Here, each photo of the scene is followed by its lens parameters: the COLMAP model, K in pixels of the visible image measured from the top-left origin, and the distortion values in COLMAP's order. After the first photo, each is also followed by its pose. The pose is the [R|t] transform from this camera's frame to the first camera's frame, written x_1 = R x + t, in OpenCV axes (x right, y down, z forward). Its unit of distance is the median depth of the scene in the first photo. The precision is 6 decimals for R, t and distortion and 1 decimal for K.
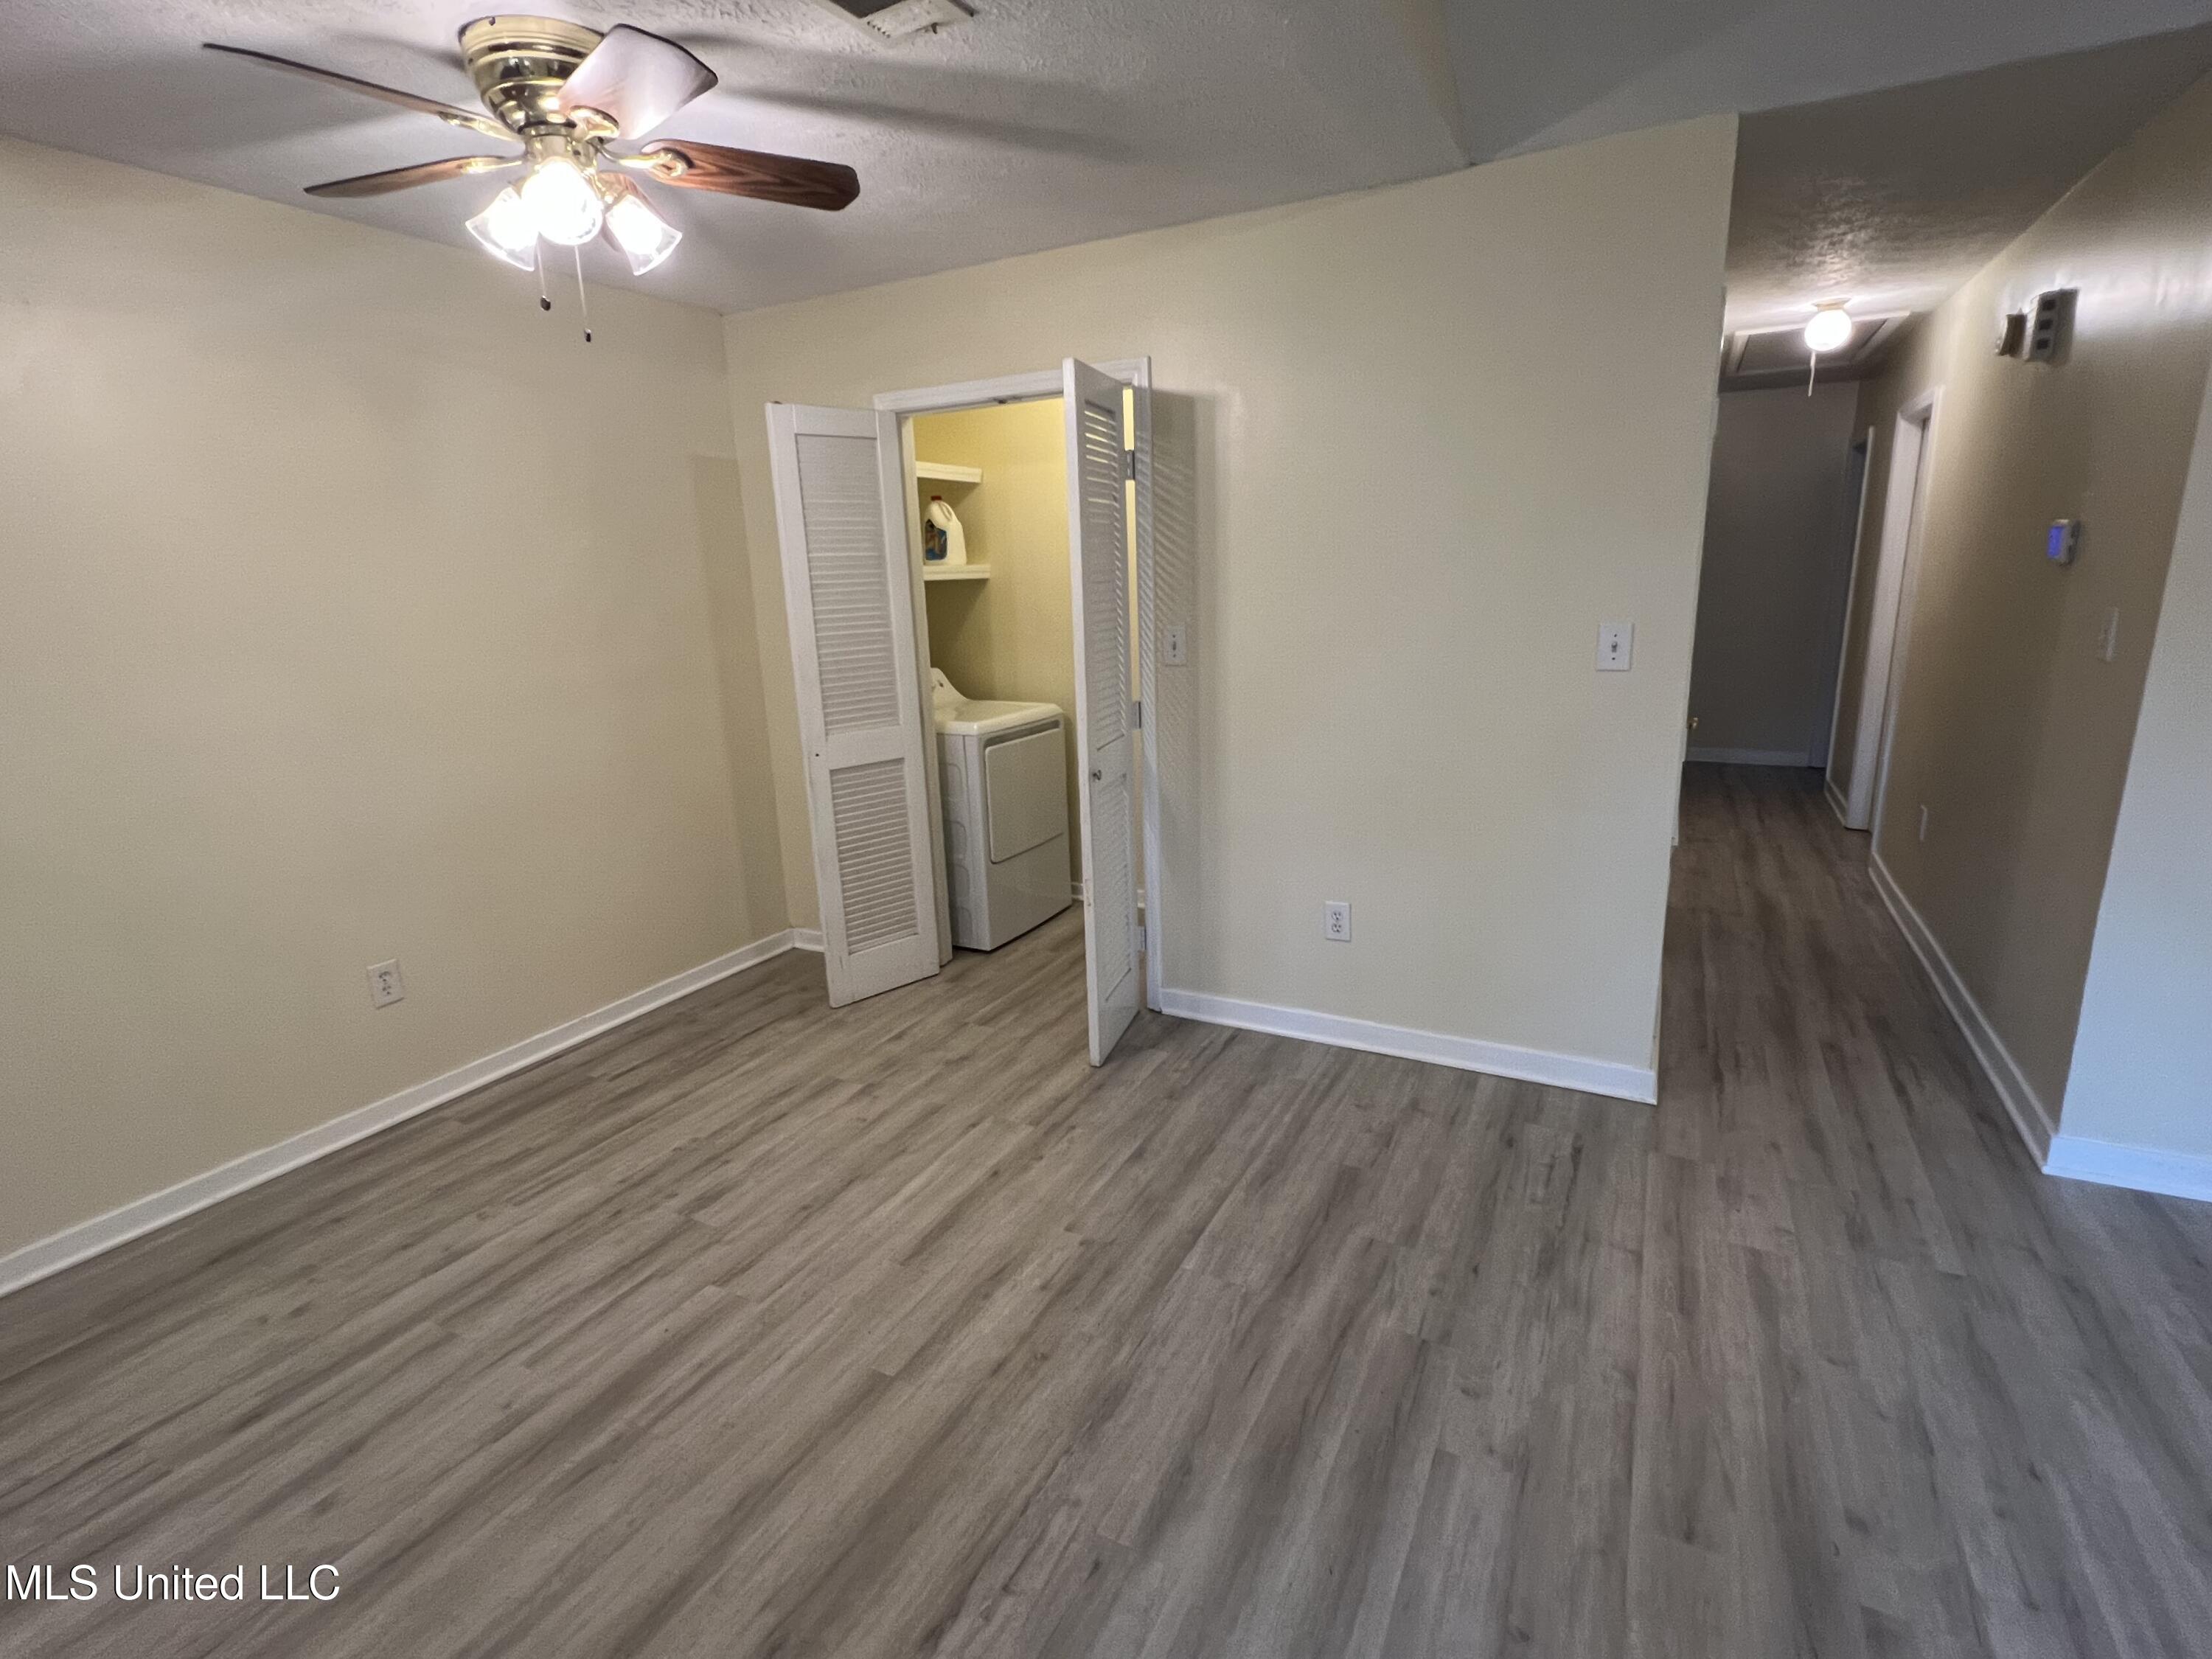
lens RADIAL K [[1045.3, 0, 1106.0], [0, 1045.3, 829.5], [0, 0, 1]] dist [-0.001143, -0.000214]
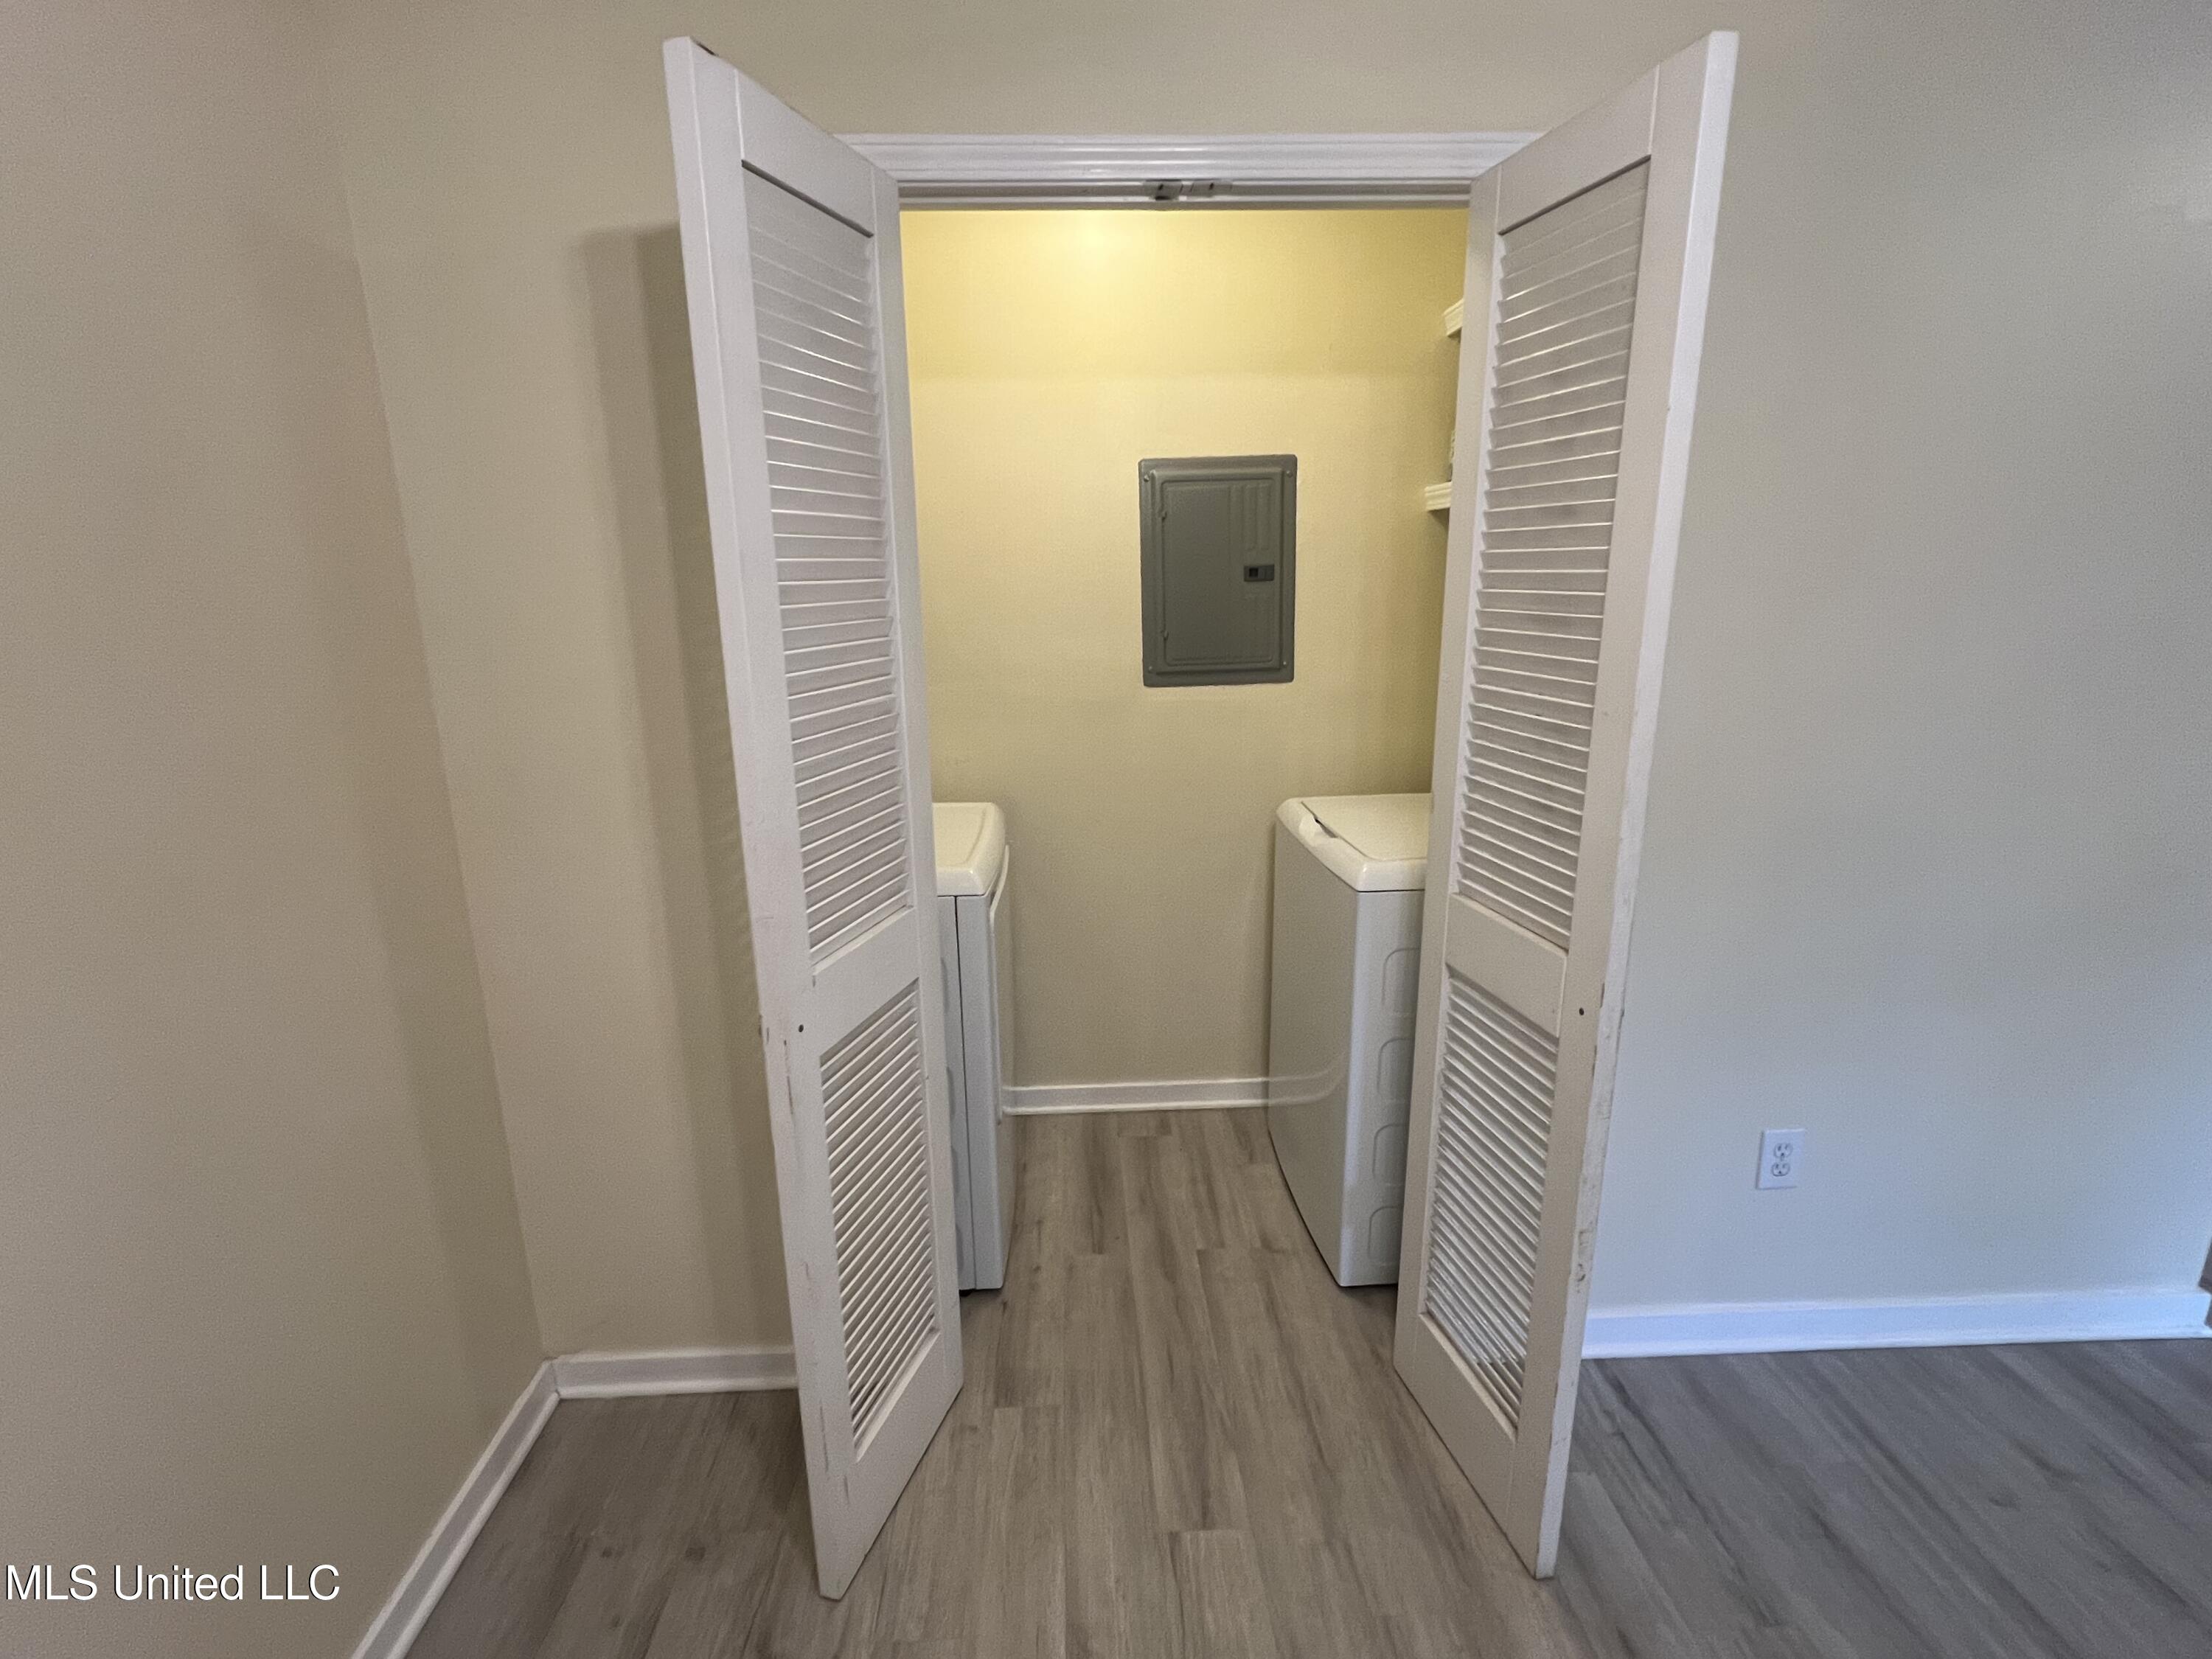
lens RADIAL K [[1045.3, 0, 1106.0], [0, 1045.3, 829.5], [0, 0, 1]] dist [-0.001143, -0.000214]
pose [[0.862509, -0.099531, 0.496156, -0.365057], [0.102443, 0.994508, 0.021419, -0.142306], [-0.495563, 0.032353, 0.867969, 0.609670]]
